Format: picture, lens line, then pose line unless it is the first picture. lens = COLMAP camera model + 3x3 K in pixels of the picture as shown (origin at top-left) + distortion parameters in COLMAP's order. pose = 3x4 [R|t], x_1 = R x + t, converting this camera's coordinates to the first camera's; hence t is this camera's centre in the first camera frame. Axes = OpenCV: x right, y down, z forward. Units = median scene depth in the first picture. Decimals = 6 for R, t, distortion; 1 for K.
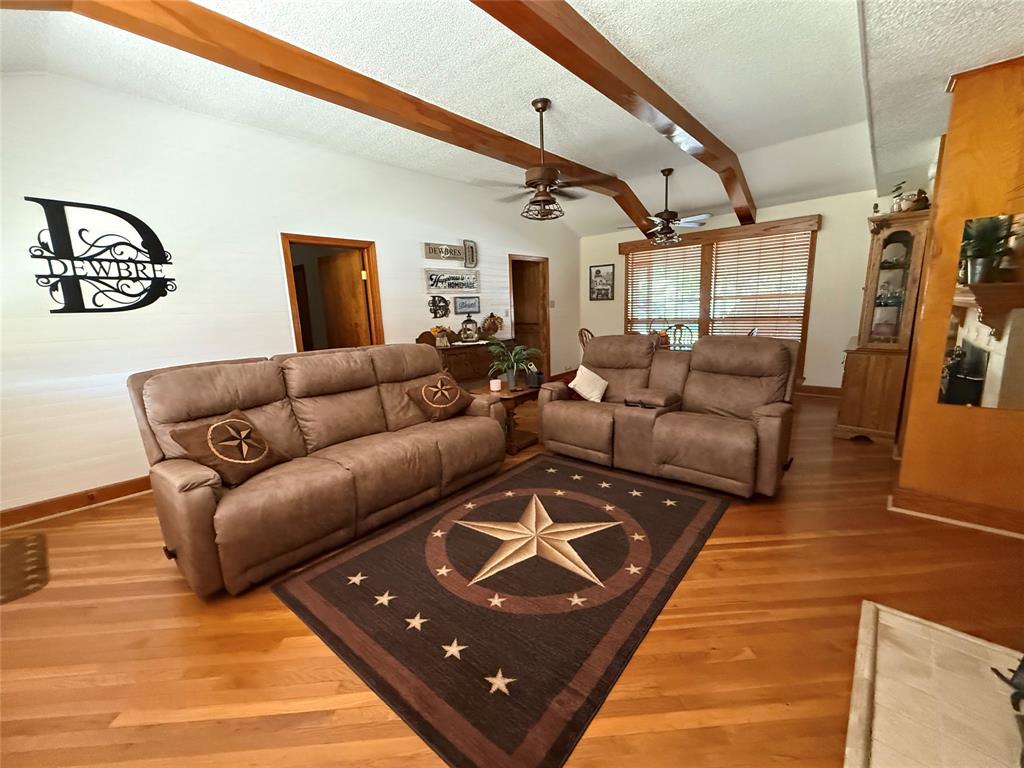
lens RADIAL K [[412.1, 0, 510.7], [0, 412.1, 385.9], [0, 0, 1]] dist [-0.000344, -0.000069]
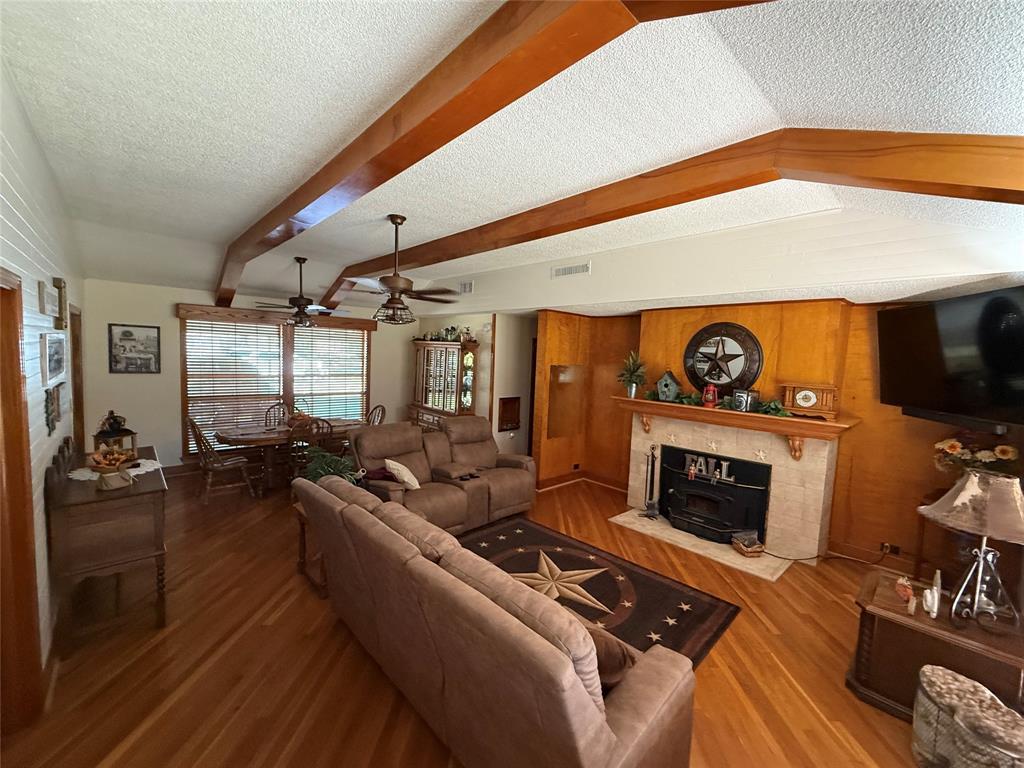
lens RADIAL K [[412.1, 0, 510.3], [0, 412.1, 384.4], [0, 0, 1]] dist [-0.000344, -0.000069]
pose [[0.102374, -0.029702, 0.994302, -1.219553], [0.143429, 0.989550, 0.014793, -0.309723], [-0.984351, 0.141097, 0.105564, 0.847314]]
